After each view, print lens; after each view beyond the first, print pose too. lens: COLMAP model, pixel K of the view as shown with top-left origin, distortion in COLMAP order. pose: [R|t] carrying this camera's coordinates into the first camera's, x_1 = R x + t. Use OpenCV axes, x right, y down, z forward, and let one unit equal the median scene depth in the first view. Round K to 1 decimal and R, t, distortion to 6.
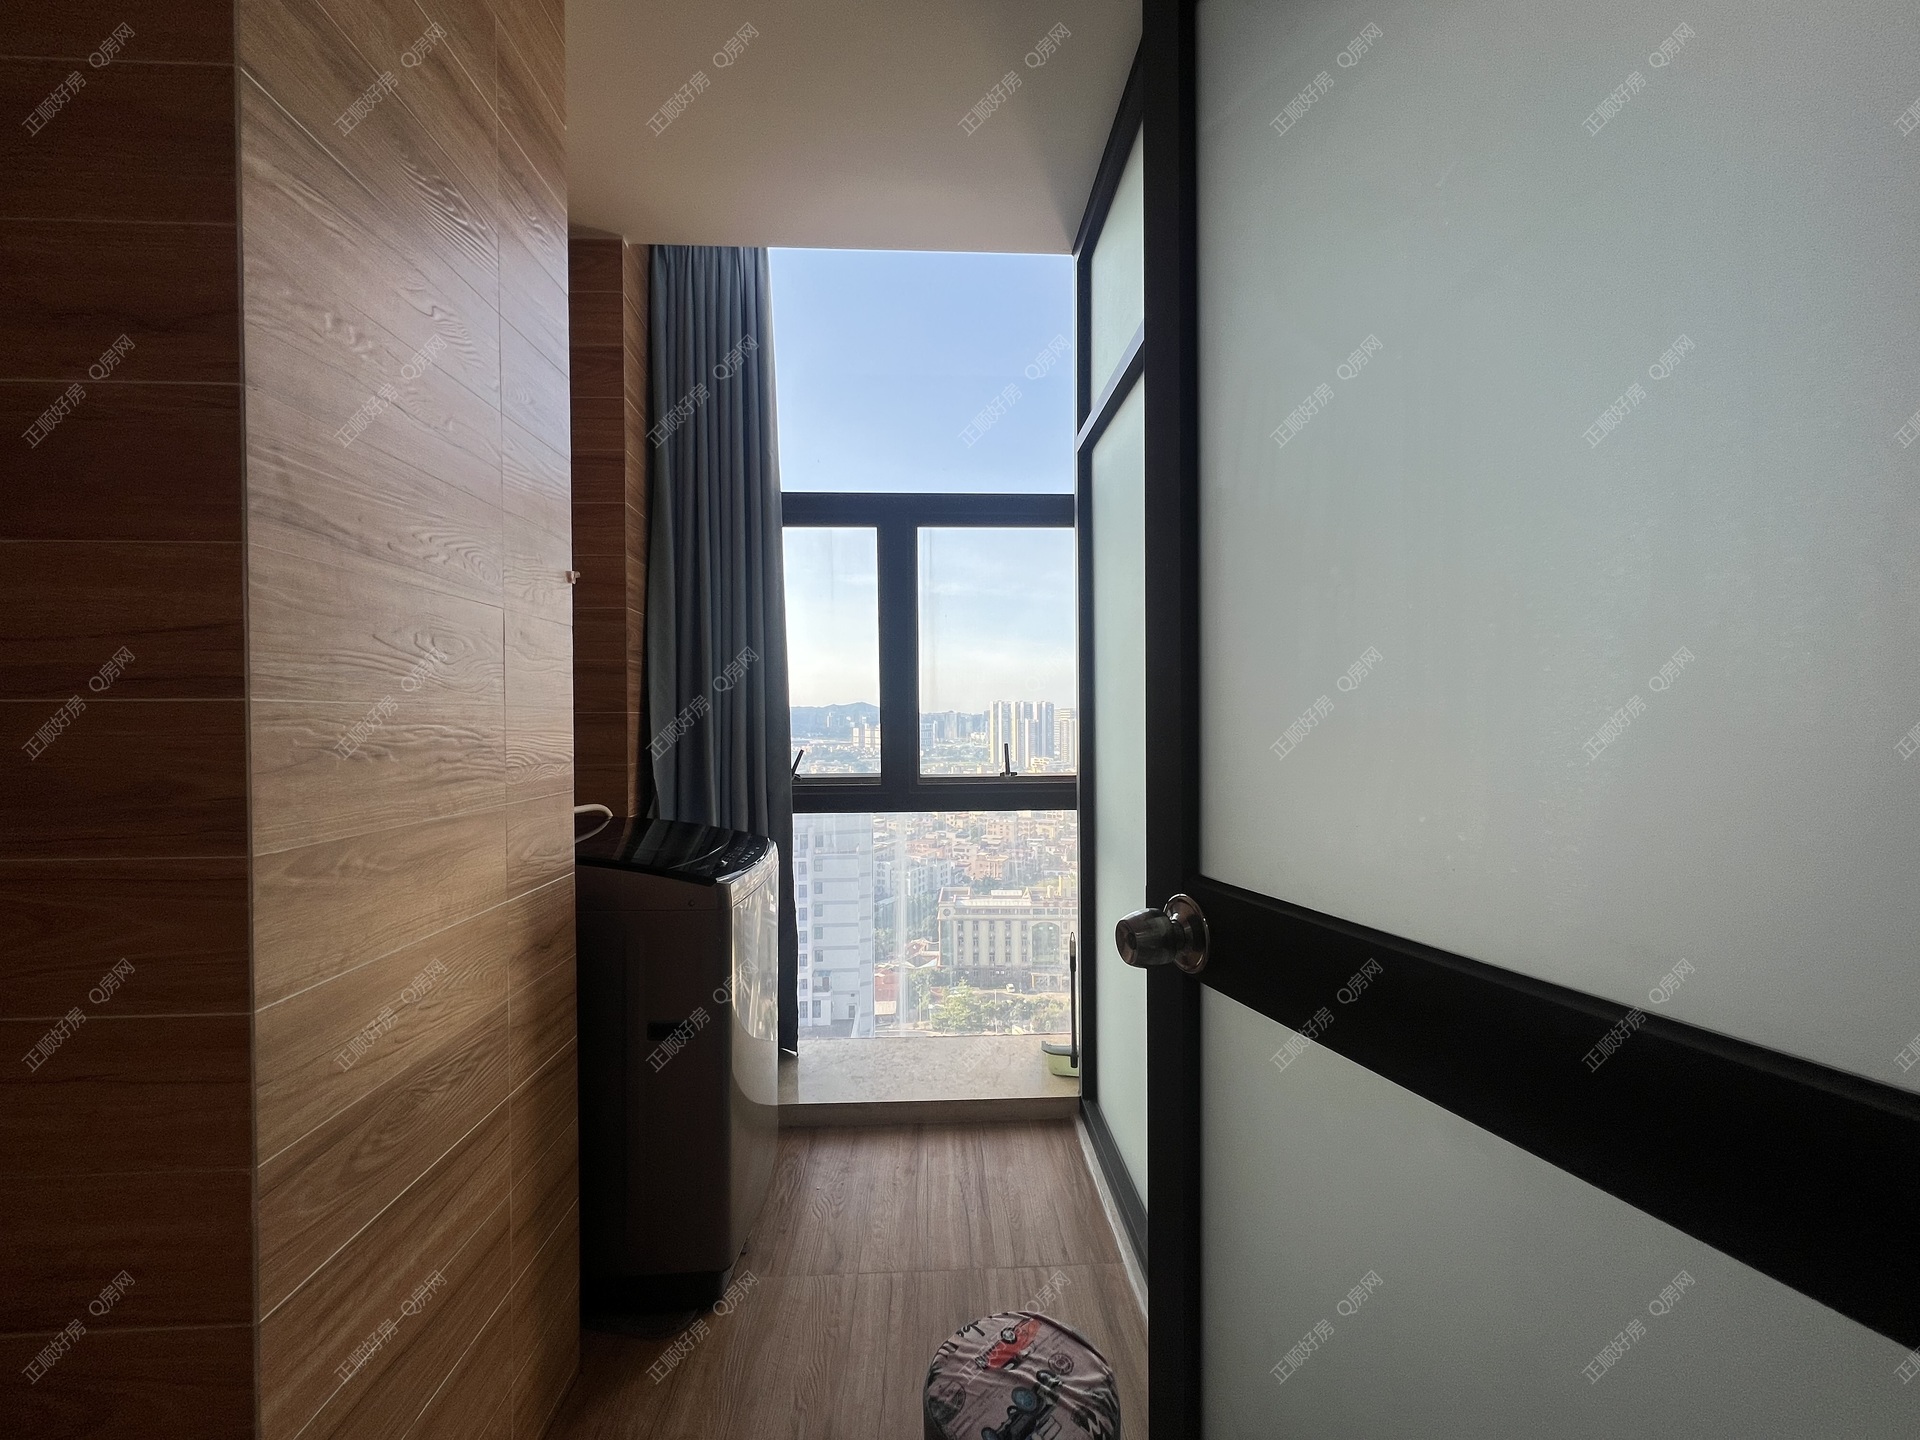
lens RADIAL K [[776.6, 0, 960.0], [0, 776.6, 720.0], [0, 0, 1]] dist [-0.000691, 0.000425]
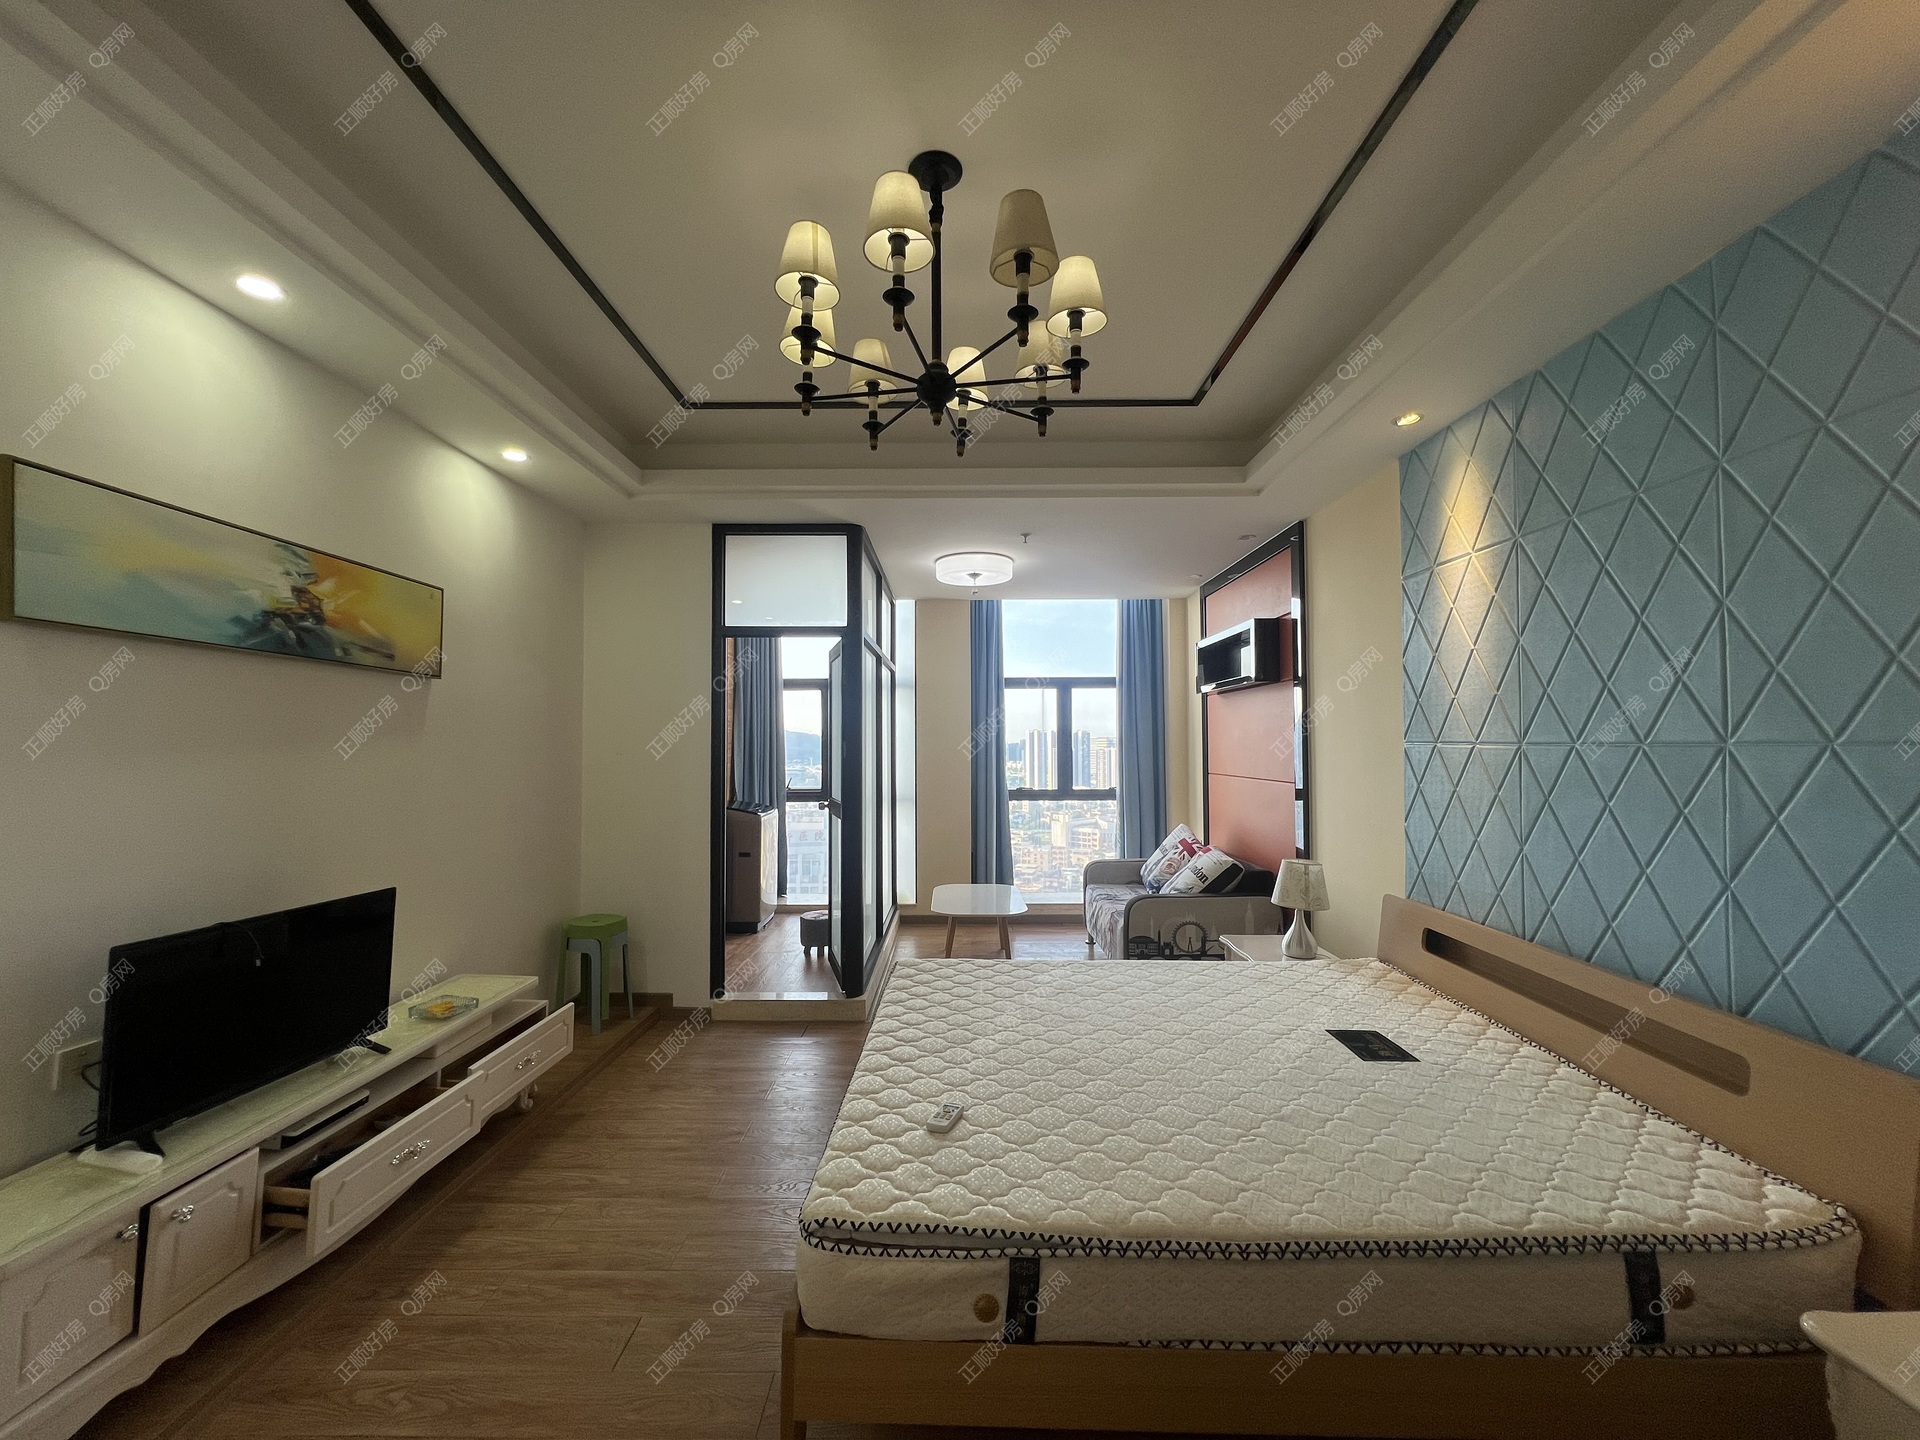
lens RADIAL K [[776.6, 0, 960.0], [0, 776.6, 720.0], [0, 0, 1]] dist [-0.000691, 0.000425]
pose [[0.998892, 0.001742, -0.047030, 0.534898], [-0.003465, 0.999325, -0.036572, -0.067650], [0.046935, 0.036695, 0.998224, -1.737131]]
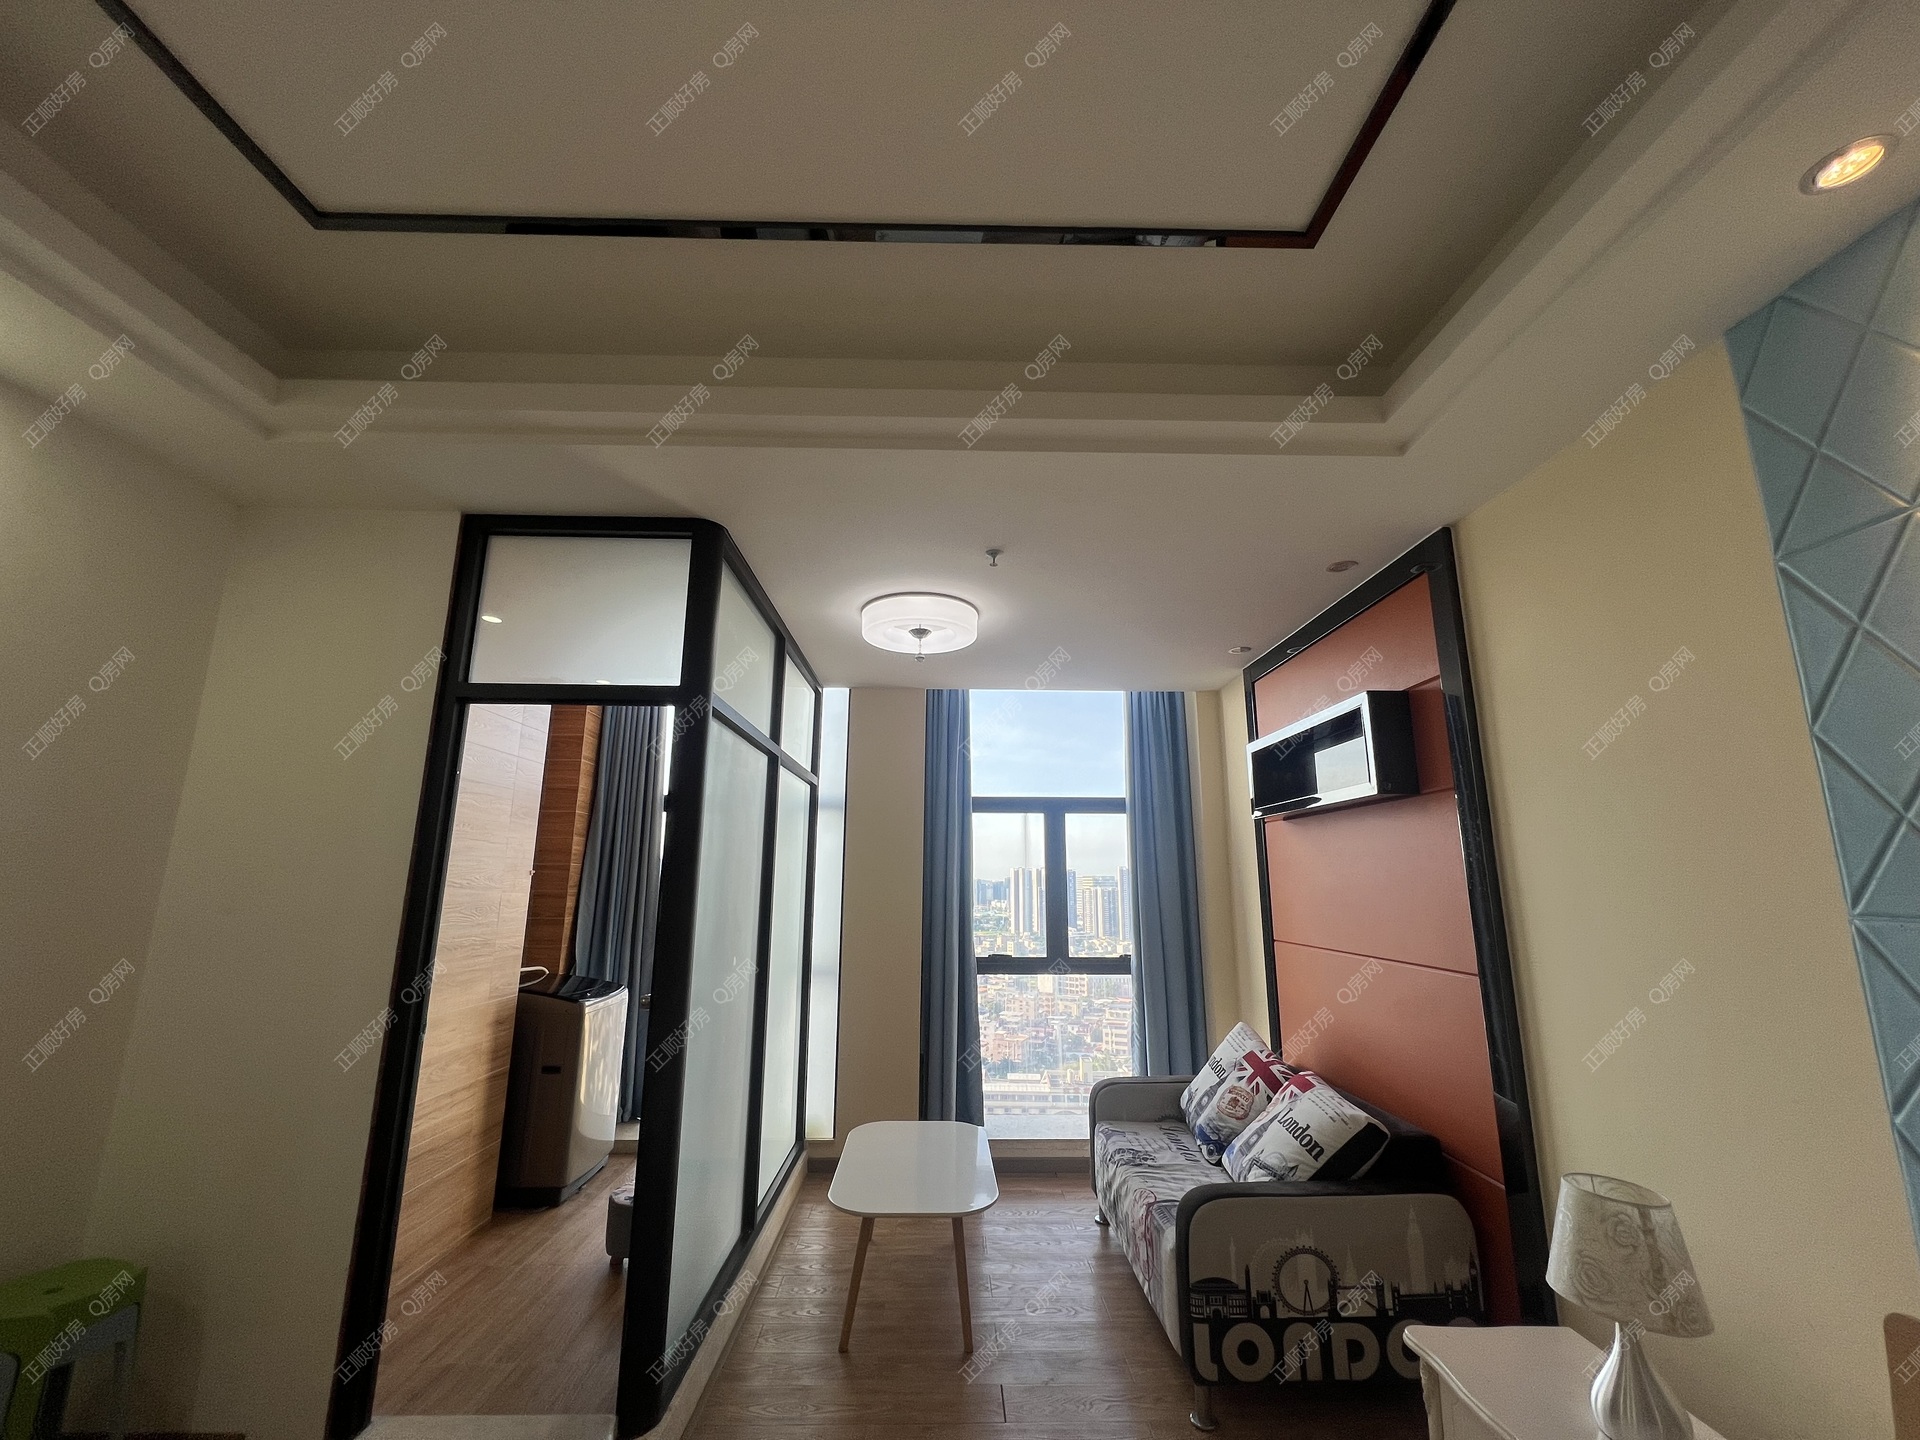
lens RADIAL K [[776.6, 0, 960.0], [0, 776.6, 720.0], [0, 0, 1]] dist [-0.000691, 0.000425]
pose [[0.999589, 0.006656, -0.027876, 0.587784], [-0.012360, 0.977667, -0.209798, -0.094666], [0.025858, 0.210056, 0.977347, -0.943885]]
